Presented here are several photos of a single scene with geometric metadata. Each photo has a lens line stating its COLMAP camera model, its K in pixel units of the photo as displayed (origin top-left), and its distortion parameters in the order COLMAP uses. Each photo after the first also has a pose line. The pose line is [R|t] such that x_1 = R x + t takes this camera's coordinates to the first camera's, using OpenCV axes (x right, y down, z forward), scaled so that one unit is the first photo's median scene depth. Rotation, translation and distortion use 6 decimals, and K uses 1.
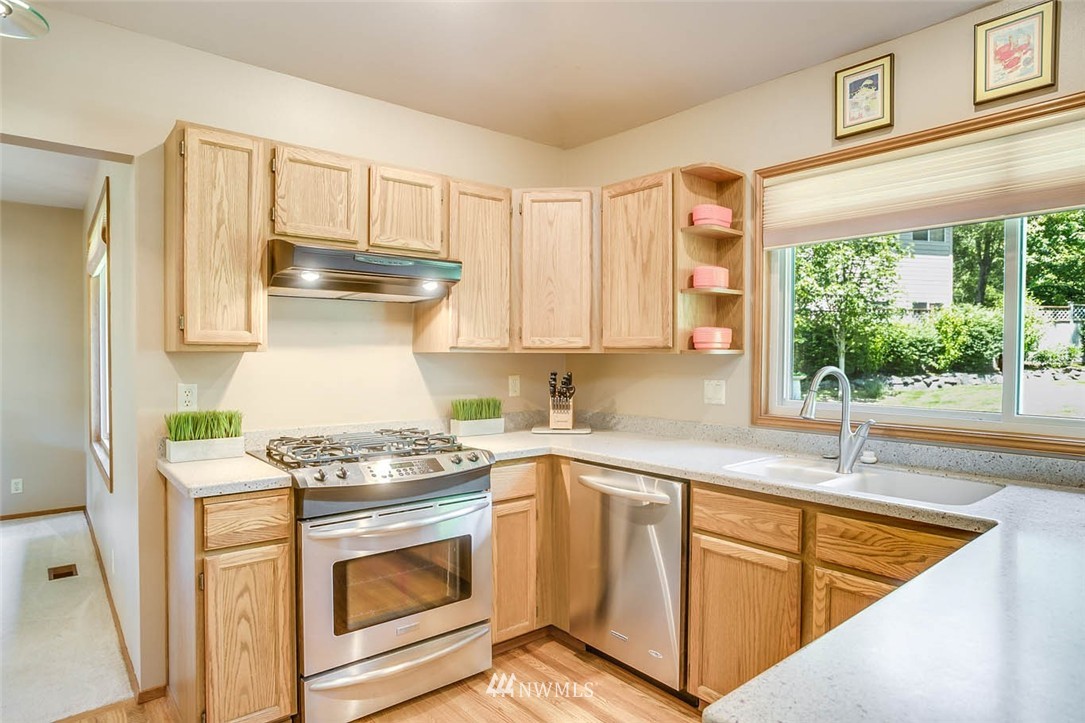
lens RADIAL K [[623.4, 0, 535.8], [0, 623.4, 364.0], [0, 0, 1]] dist [-0.056986, 0.023469]
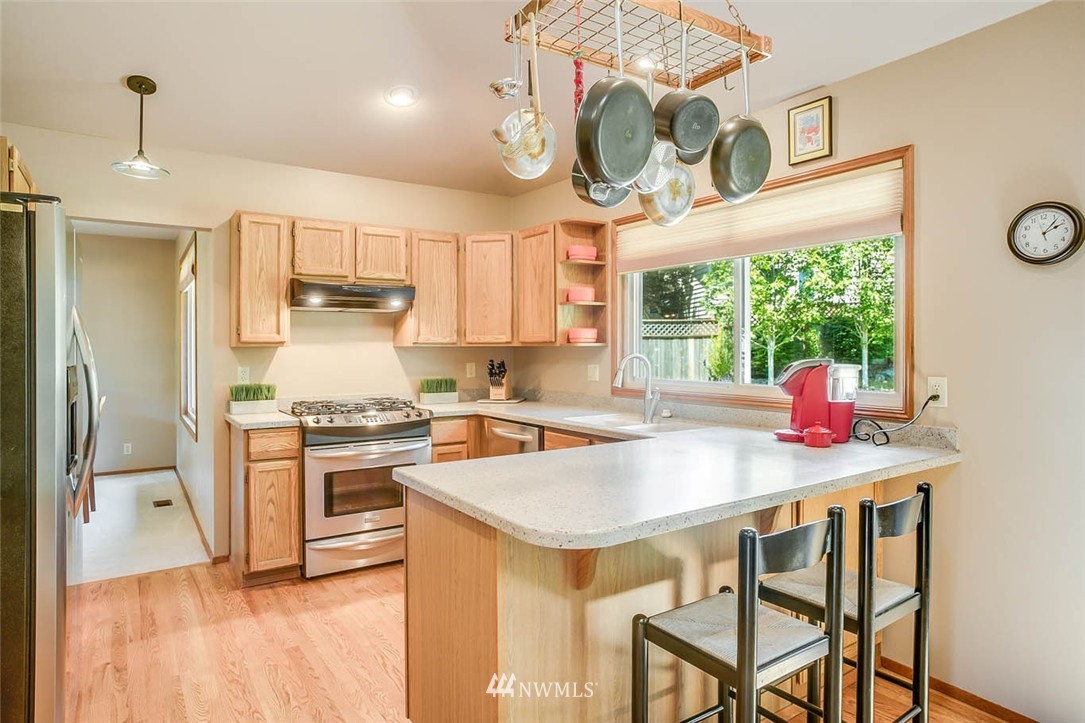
lens RADIAL K [[648.9, 0, 545.7], [0, 648.9, 344.8], [0, 0, 1]] dist [-0.037370, -0.000025]
pose [[0.994715, -0.007384, -0.102409, 0.369584], [0.005222, 0.999758, -0.021364, 0.013470], [0.102542, 0.020716, 0.994513, -0.560843]]
